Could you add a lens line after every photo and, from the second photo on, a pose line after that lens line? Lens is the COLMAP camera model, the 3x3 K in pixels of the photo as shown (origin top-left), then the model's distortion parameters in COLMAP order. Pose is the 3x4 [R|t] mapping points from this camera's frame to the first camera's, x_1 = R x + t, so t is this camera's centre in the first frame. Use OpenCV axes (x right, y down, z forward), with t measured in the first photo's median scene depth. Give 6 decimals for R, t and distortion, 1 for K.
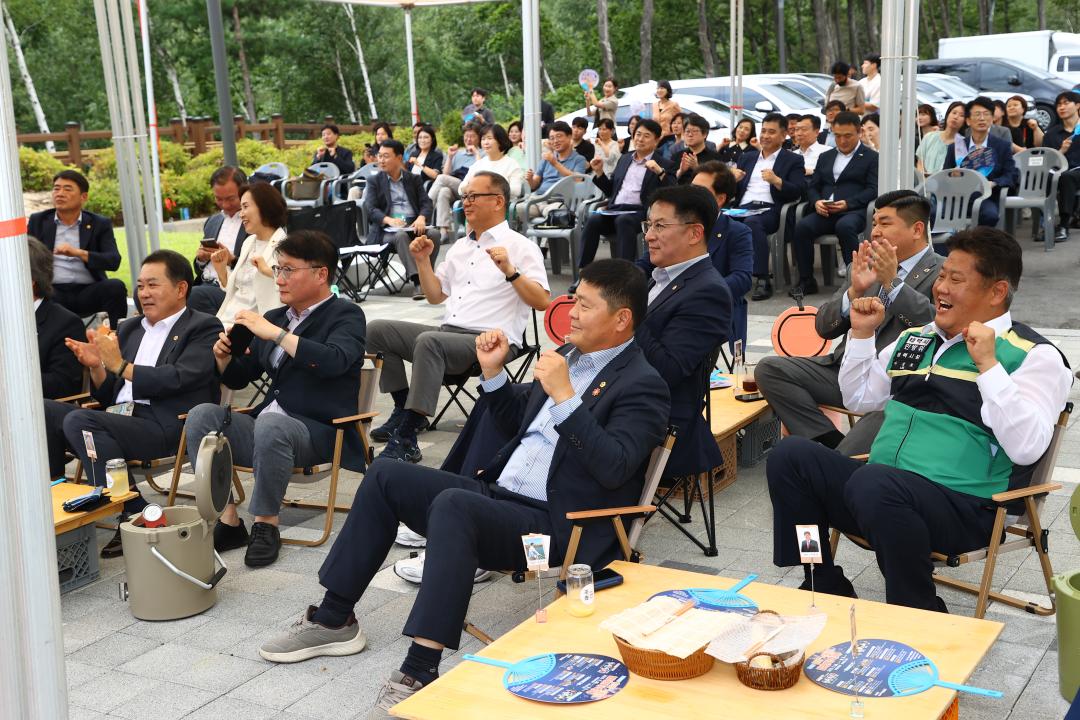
lens RADIAL K [[1357.5, 0, 539.8], [0, 1357.5, 364.8], [0, 0, 1]] dist [0.137457, 0.000000]
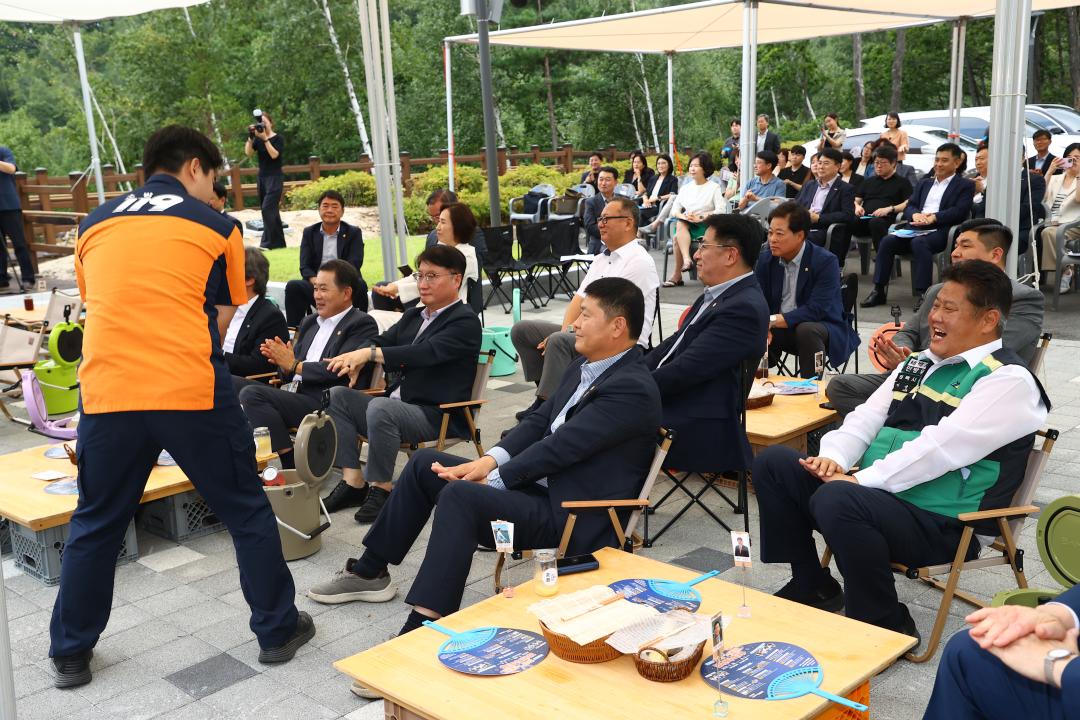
lens RADIAL K [[1127.1, 0, 540.8], [0, 1127.1, 359.0], [0, 0, 1]] dist [0.087379, 0.000000]
pose [[0.973700, 0.045385, -0.223270, 0.153117], [-0.043591, 0.998965, 0.012958, -0.016632], [0.223627, -0.002885, 0.974671, 0.052790]]
